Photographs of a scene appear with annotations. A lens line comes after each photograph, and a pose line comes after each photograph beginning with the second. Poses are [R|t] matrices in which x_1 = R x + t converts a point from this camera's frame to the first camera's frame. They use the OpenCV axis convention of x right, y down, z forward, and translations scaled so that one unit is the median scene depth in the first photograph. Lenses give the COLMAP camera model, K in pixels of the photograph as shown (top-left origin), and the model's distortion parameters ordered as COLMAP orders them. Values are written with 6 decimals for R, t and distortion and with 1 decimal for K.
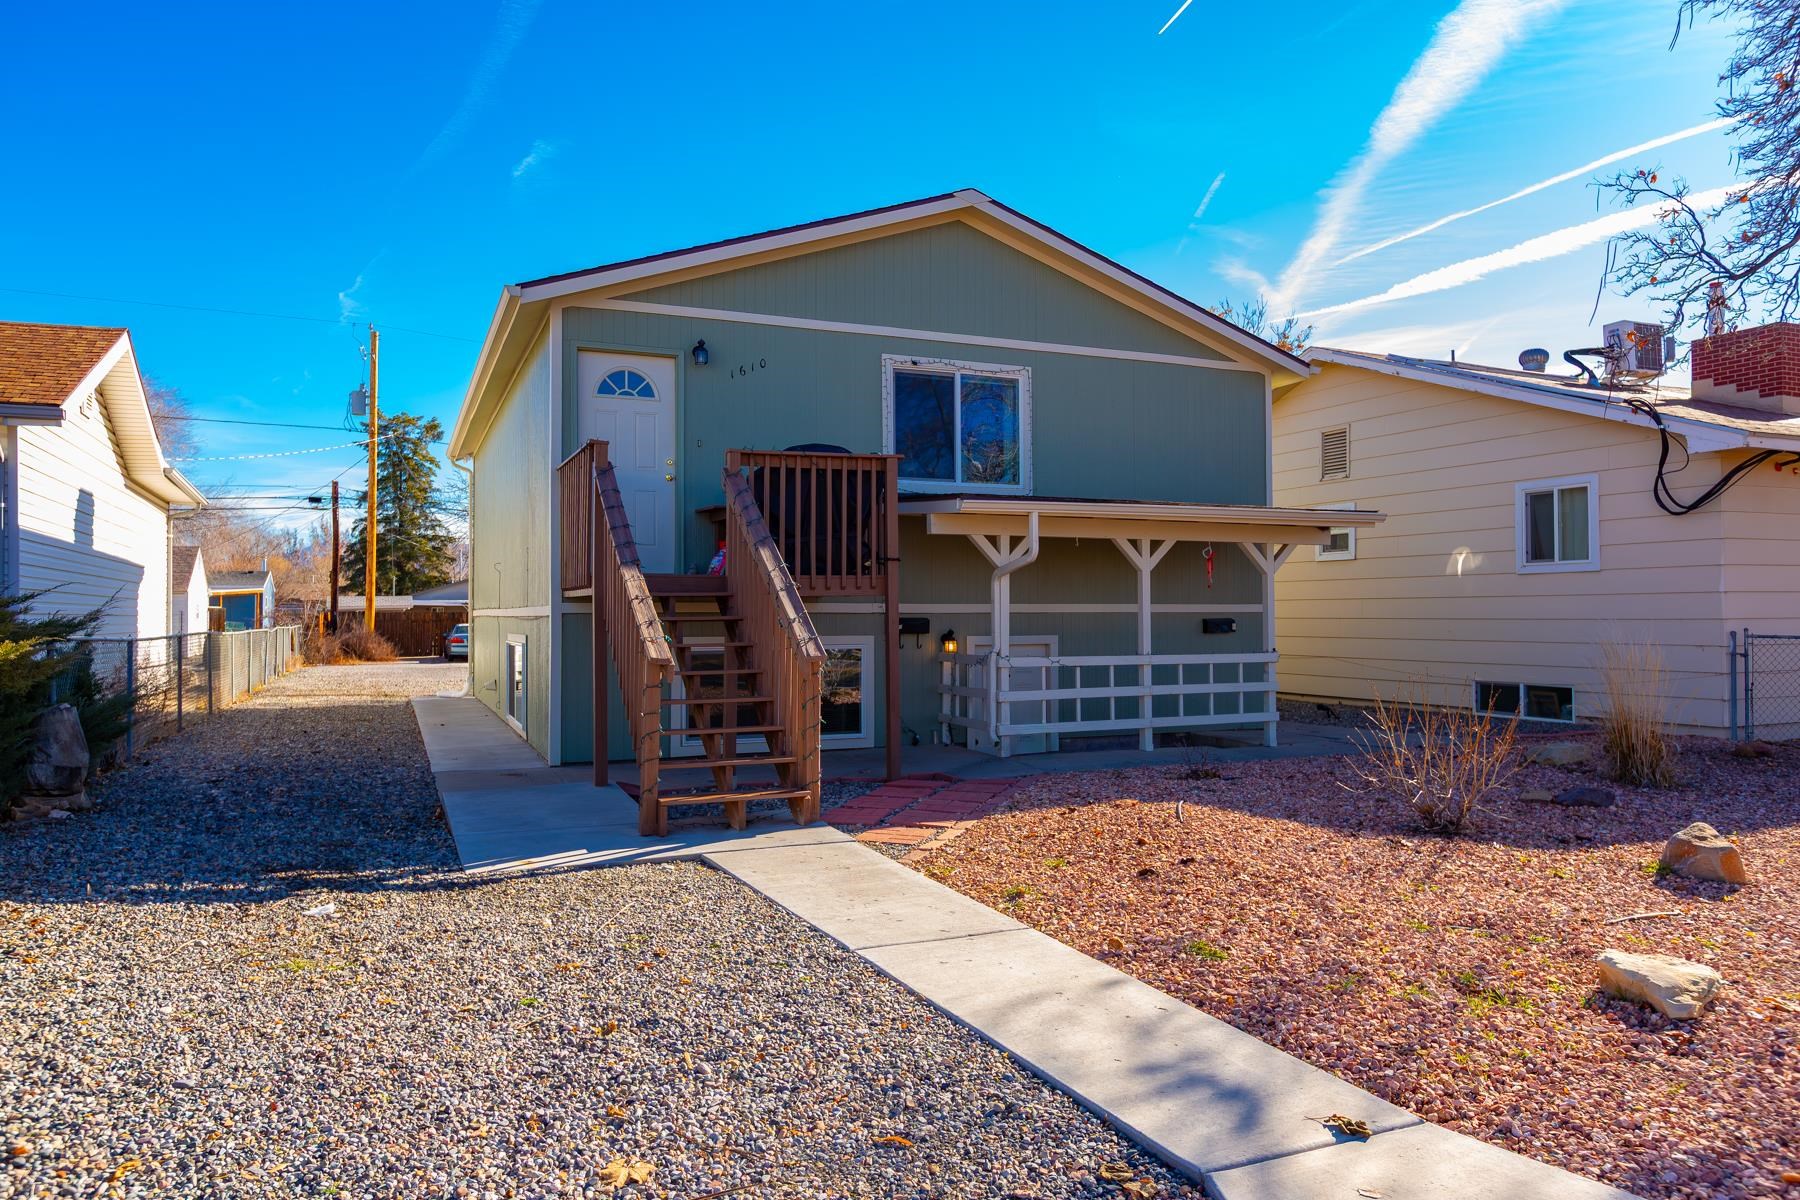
lens RADIAL K [[1186.2, 0, 899.0], [0, 1186.2, 605.3], [0, 0, 1]] dist [0.018394, -0.000474]
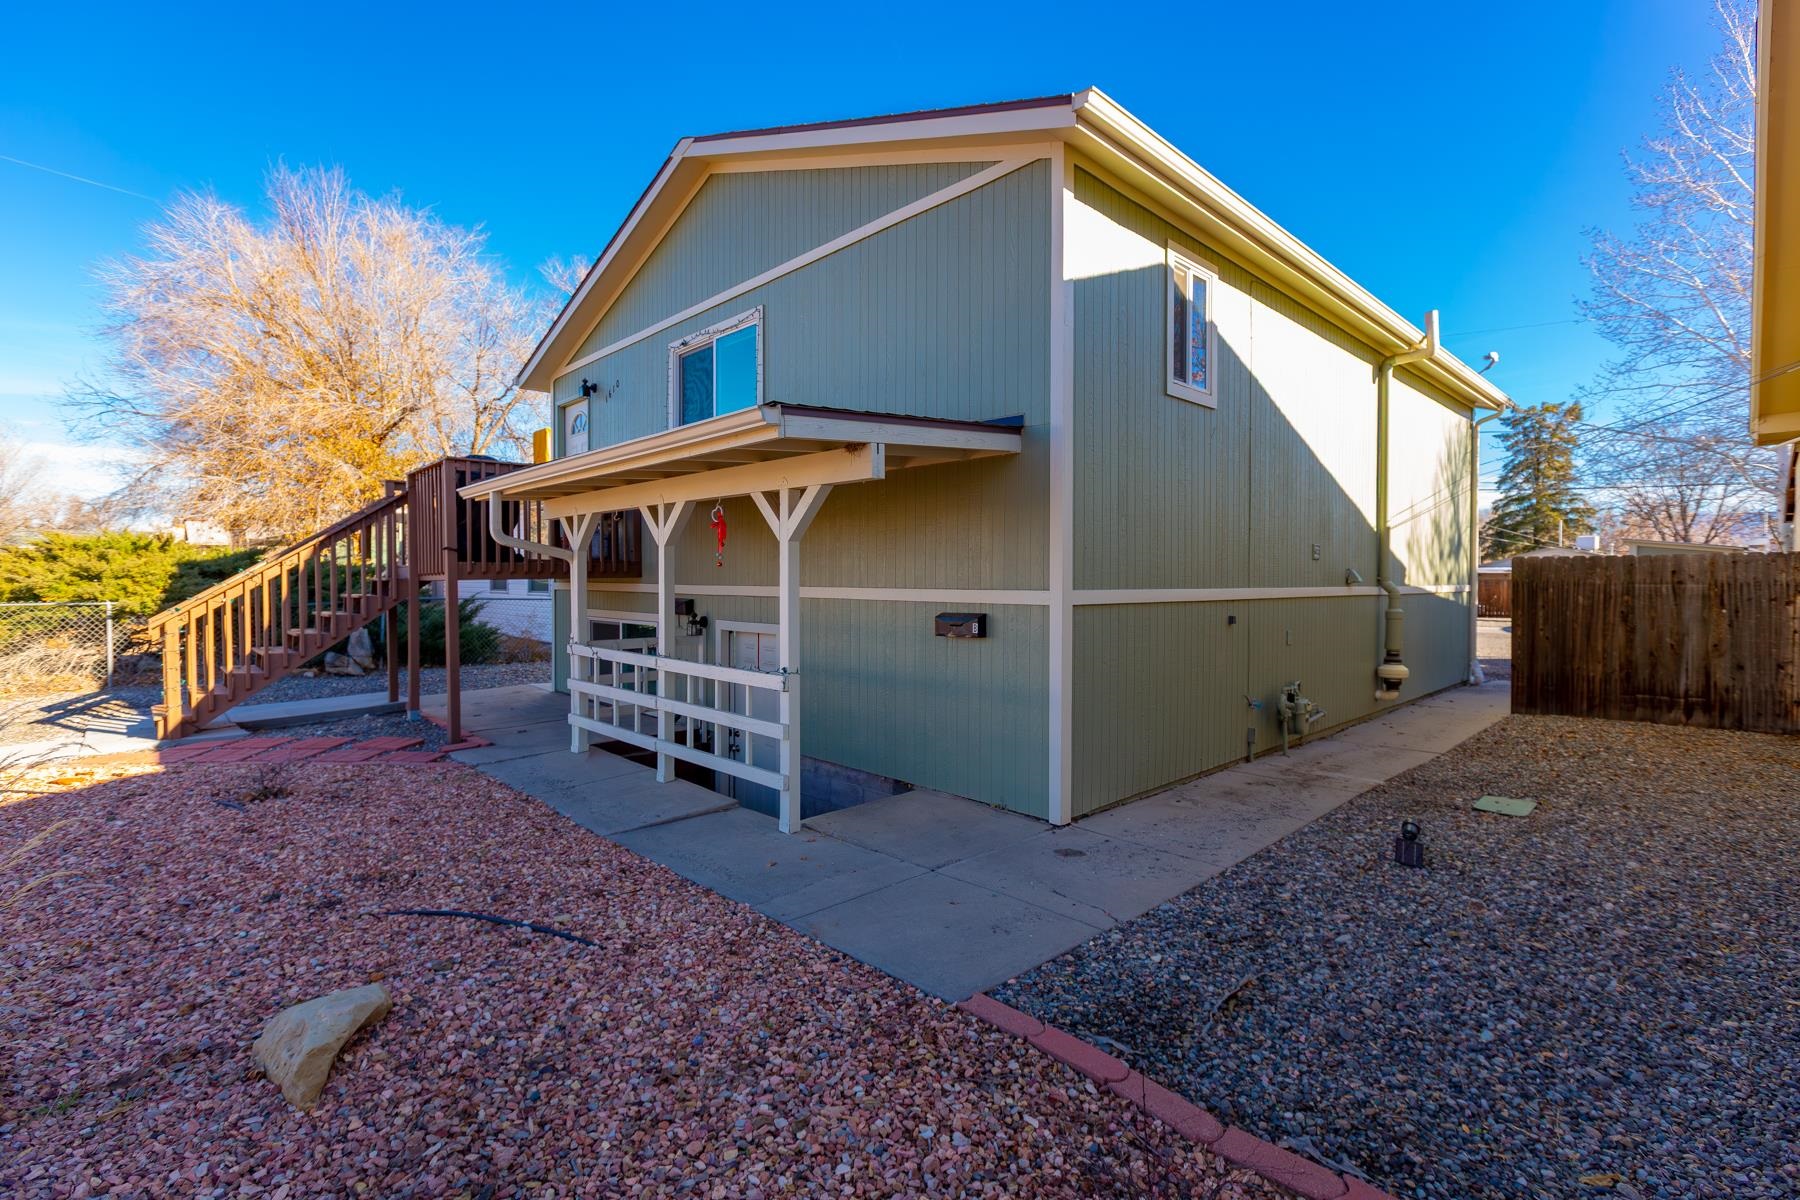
lens RADIAL K [[825.4, 0, 894.6], [0, 825.4, 596.6], [0, 0, 1]] dist [0.001195, 0.000025]
pose [[0.335365, 0.017599, -0.941924, 0.698024], [0.010569, 0.999692, 0.022442, -0.006852], [0.942029, -0.017481, 0.335076, 0.895792]]
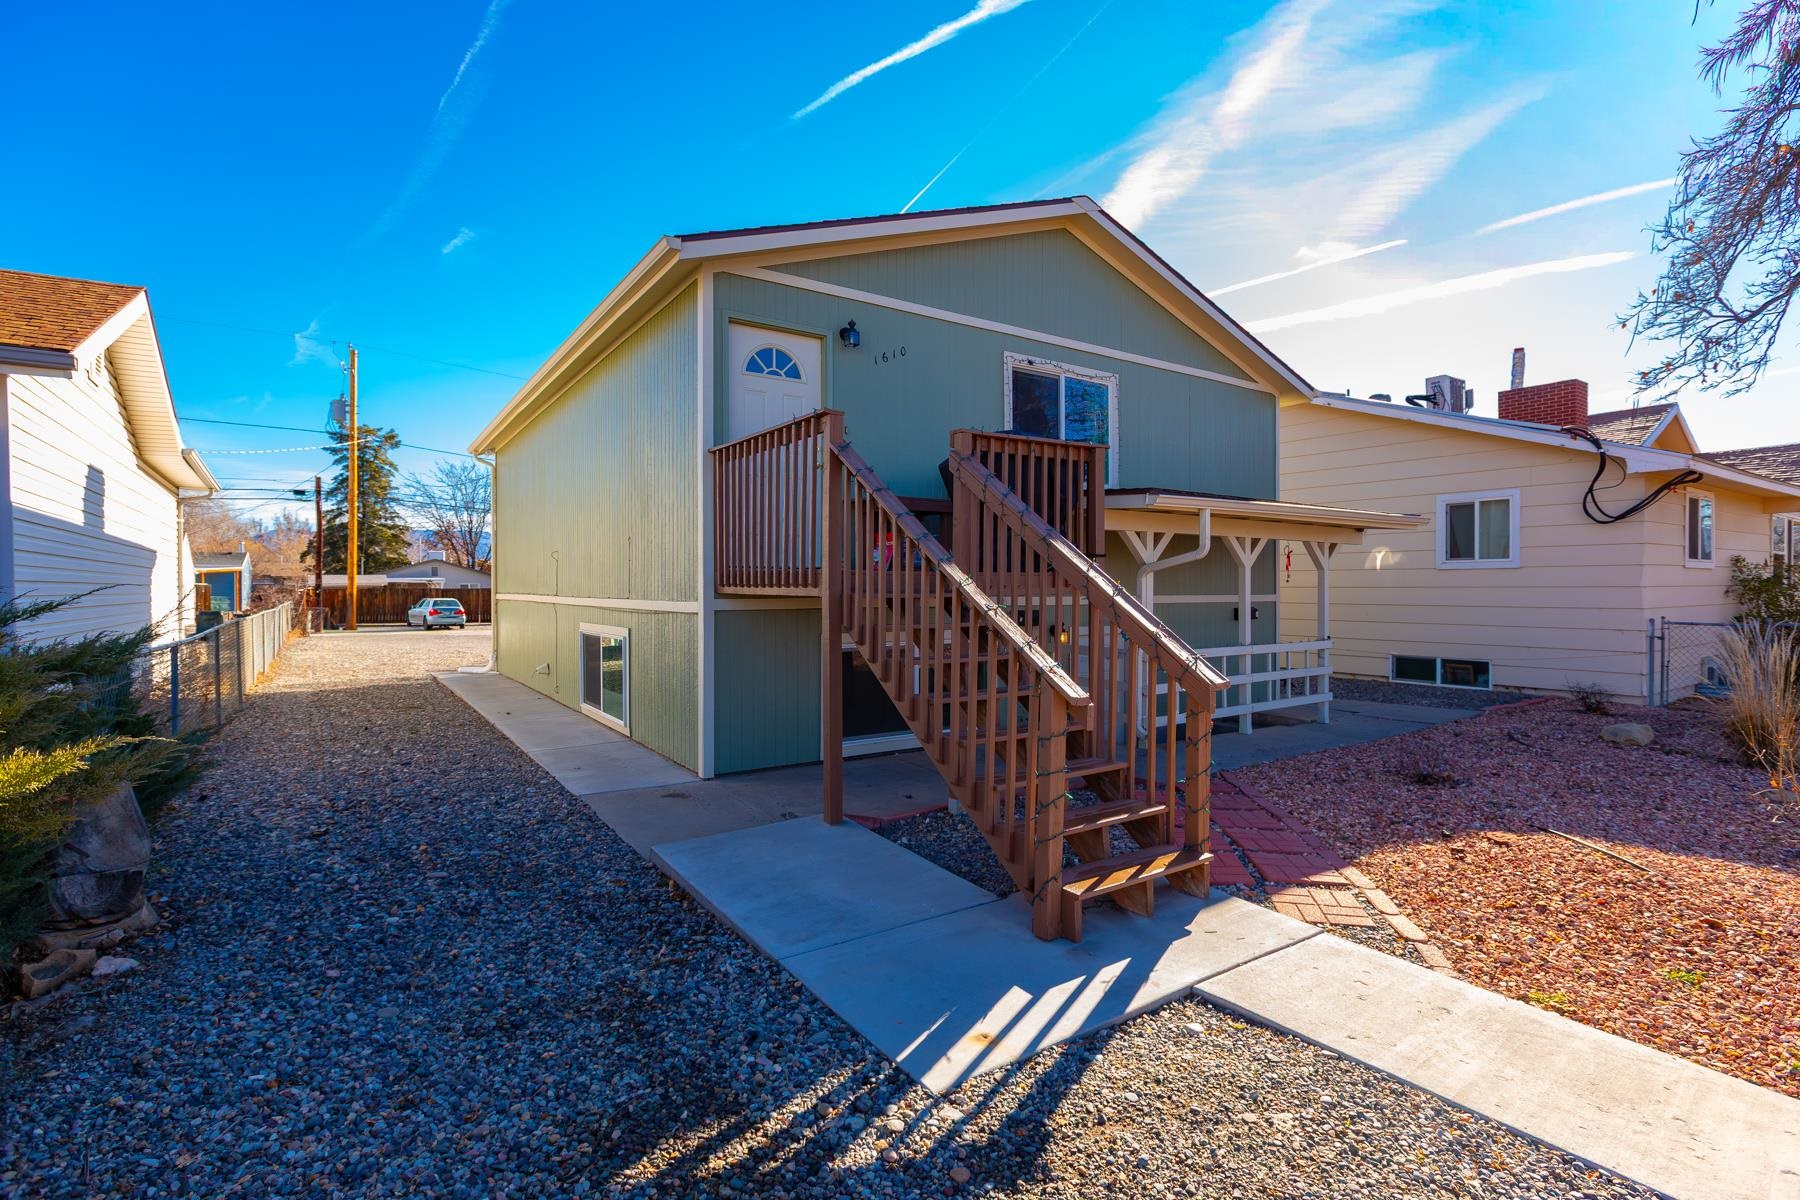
lens RADIAL K [[828.7, 0, 896.0], [0, 828.7, 600.6], [0, 0, 1]] dist [0.002397, -0.000048]
pose [[0.982227, -0.000822, 0.187696, -0.227111], [-0.003698, 0.999712, 0.023726, -0.014190], [-0.187662, -0.023999, 0.981941, 0.300473]]
